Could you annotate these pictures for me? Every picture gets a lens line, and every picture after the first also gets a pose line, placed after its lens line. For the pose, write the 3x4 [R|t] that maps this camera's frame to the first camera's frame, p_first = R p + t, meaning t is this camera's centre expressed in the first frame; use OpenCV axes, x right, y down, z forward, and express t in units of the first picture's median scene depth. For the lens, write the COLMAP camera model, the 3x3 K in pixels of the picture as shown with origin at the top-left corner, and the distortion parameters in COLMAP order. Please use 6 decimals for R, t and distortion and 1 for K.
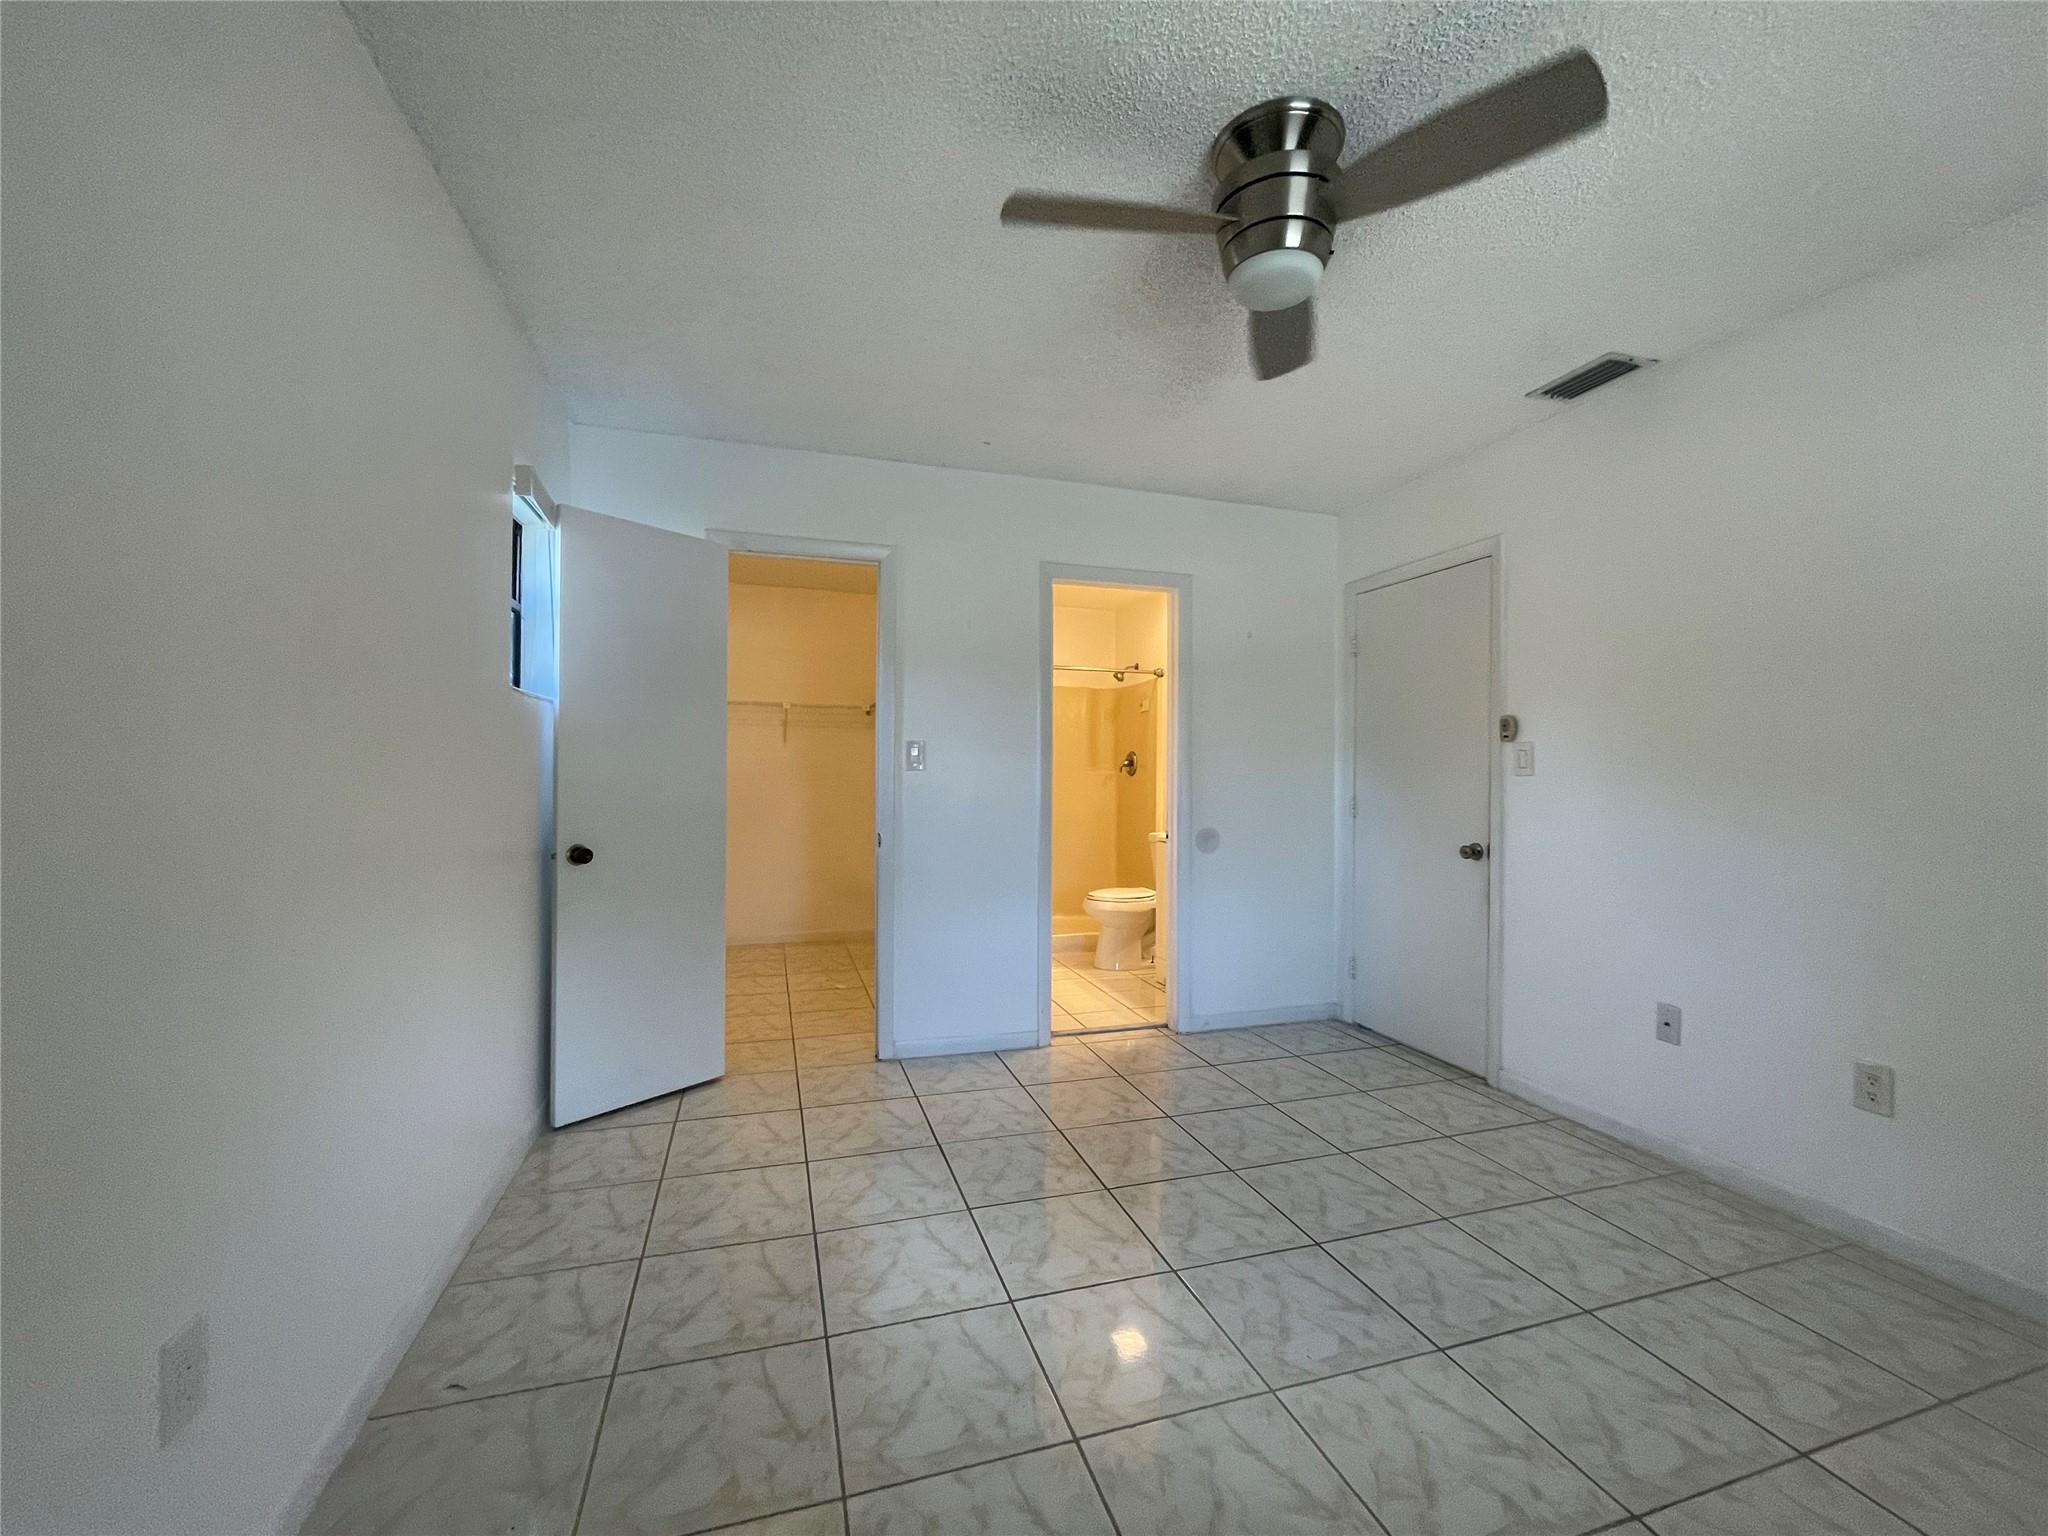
lens RADIAL K [[826.4, 0, 1021.9], [0, 826.4, 769.7], [0, 0, 1]] dist [-0.007205, 0.000773]
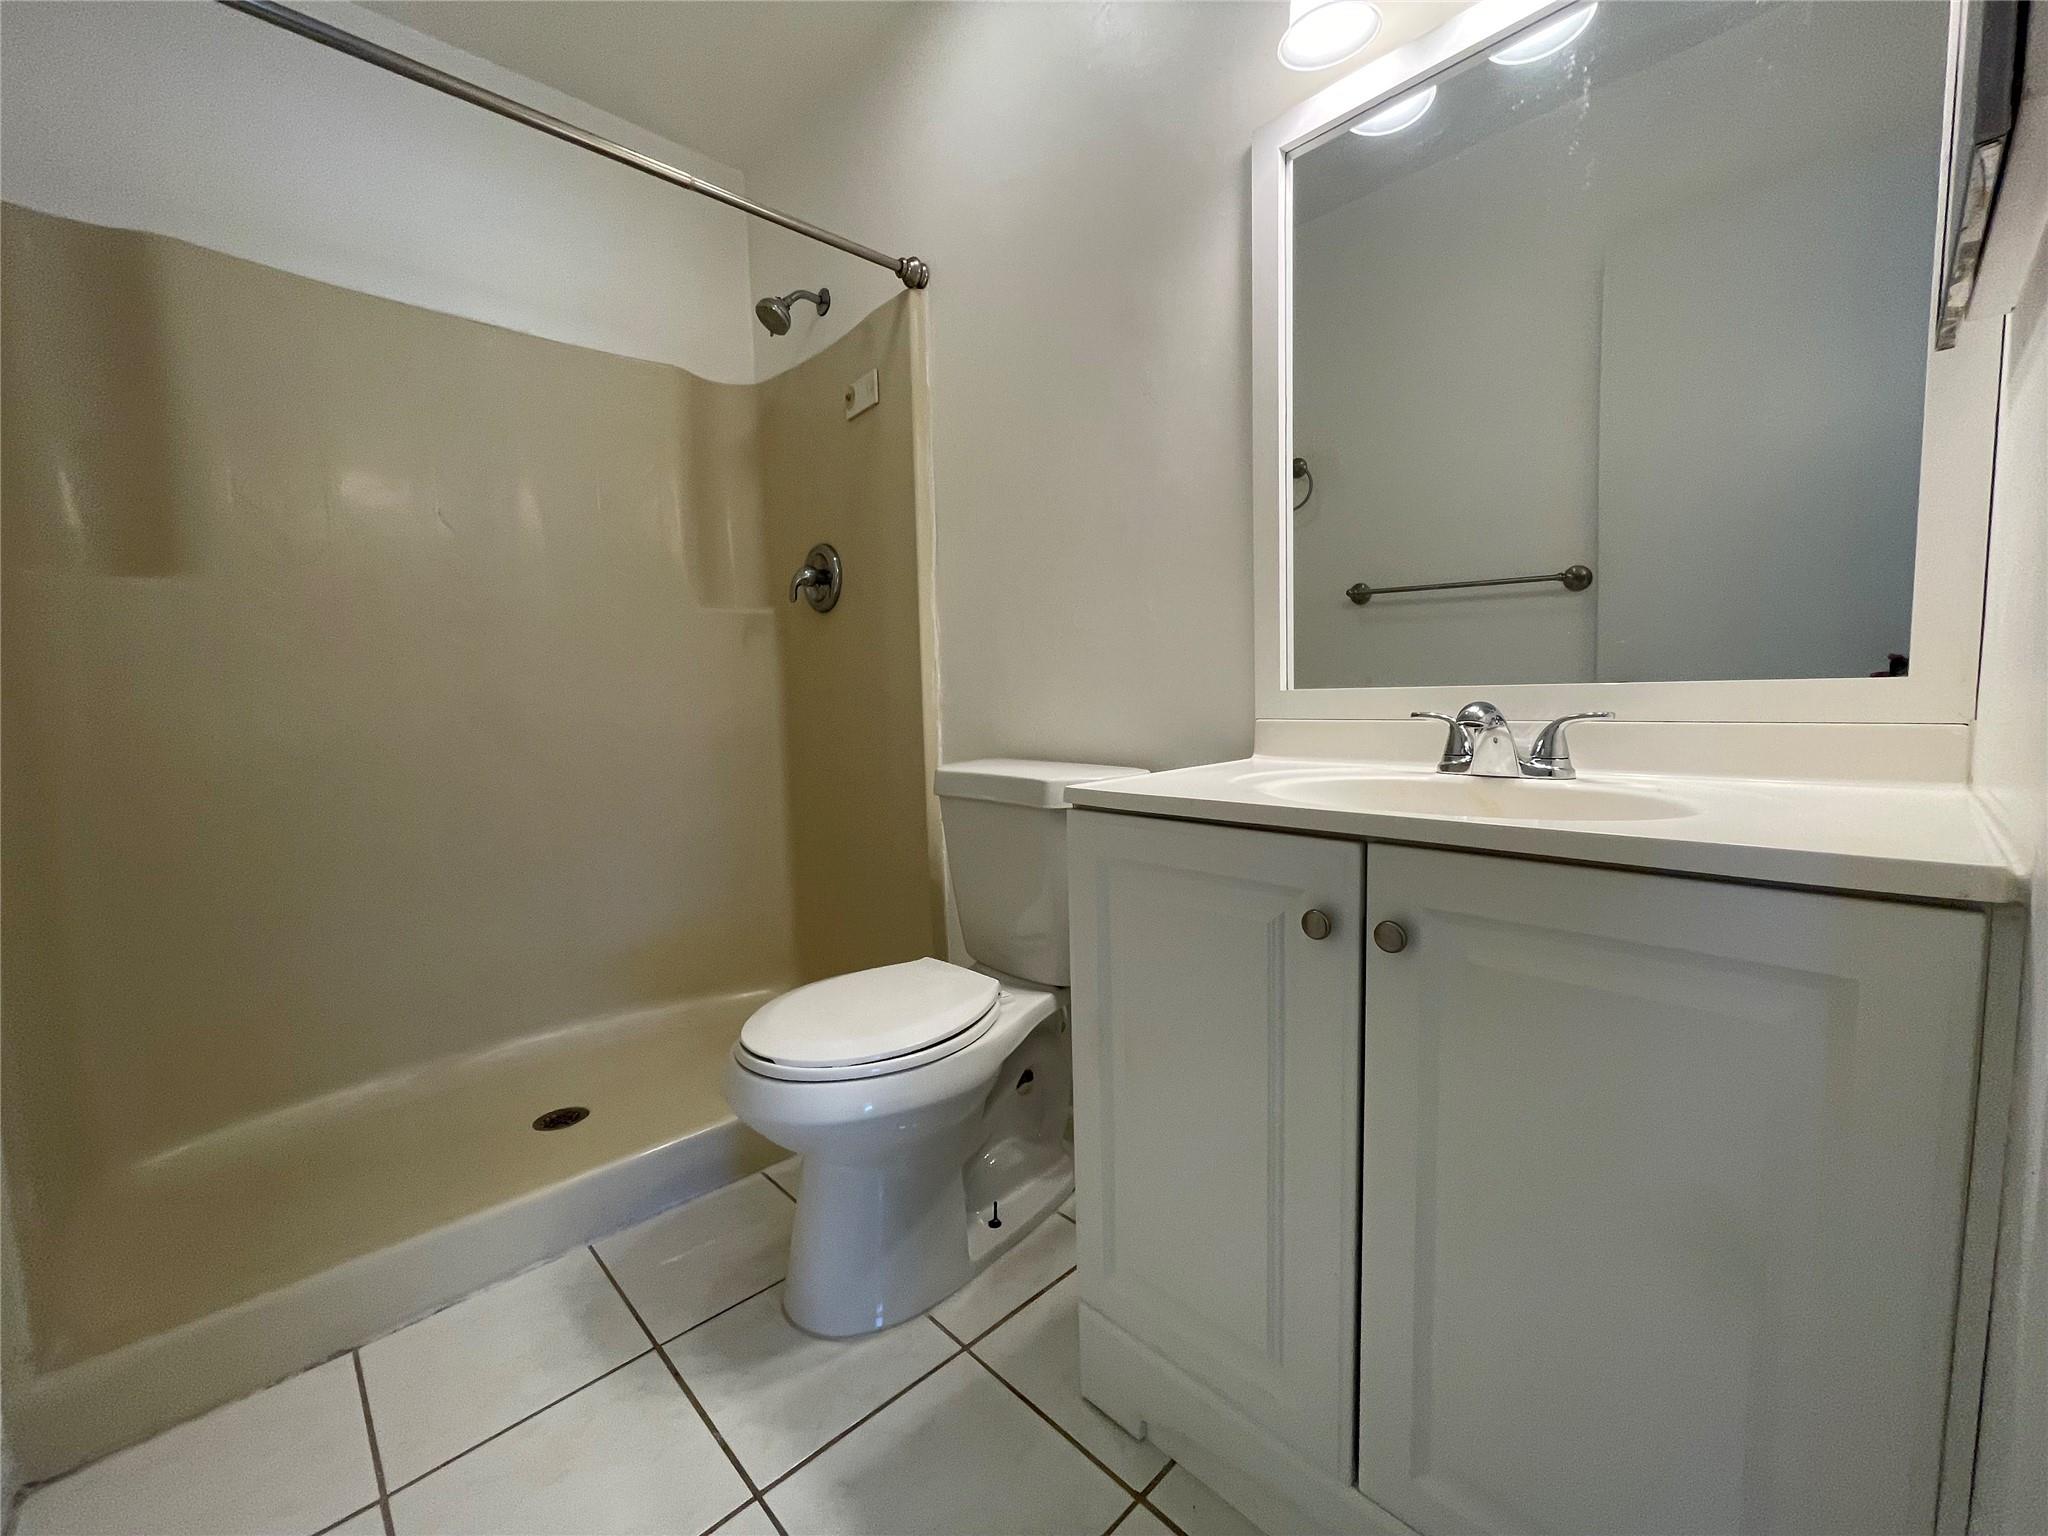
lens RADIAL K [[826.4, 0, 1026.1], [0, 826.4, 771.5], [0, 0, 1]] dist [-0.007205, 0.000773]
pose [[0.893119, -0.073117, 0.443838, 0.045122], [0.031303, 0.994411, 0.100829, 0.043072], [-0.448729, -0.076159, 0.890417, 0.631686]]
